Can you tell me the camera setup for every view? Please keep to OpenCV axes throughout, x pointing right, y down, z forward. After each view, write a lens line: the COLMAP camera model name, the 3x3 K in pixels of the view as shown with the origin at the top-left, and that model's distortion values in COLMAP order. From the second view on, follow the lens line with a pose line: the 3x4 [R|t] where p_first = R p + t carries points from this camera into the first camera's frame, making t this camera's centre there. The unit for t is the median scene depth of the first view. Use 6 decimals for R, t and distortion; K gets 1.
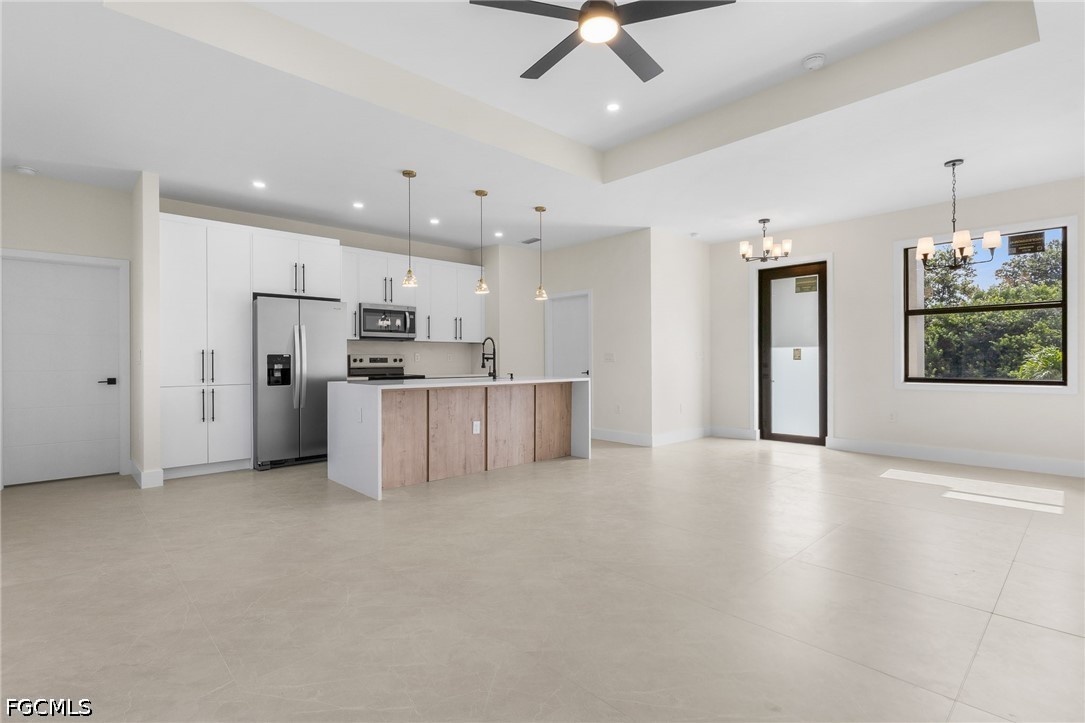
lens RADIAL K [[501.3, 0, 539.3], [0, 501.3, 359.1], [0, 0, 1]] dist [-0.000051, 0.001233]
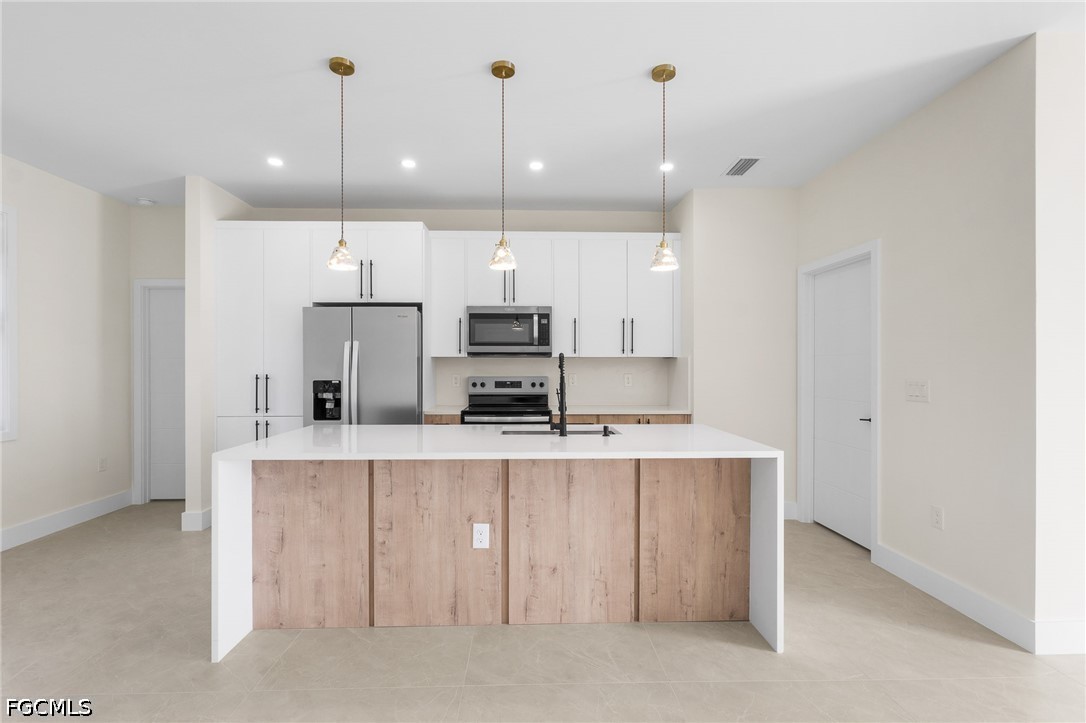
lens RADIAL K [[501.8, 0, 543.0], [0, 501.8, 367.5], [0, 0, 1]] dist [-0.000051, 0.001233]
pose [[0.759433, 0.006490, -0.650554, 0.223360], [-0.002387, 0.999971, 0.007189, -0.033203], [0.650582, -0.003906, 0.759426, 0.589322]]
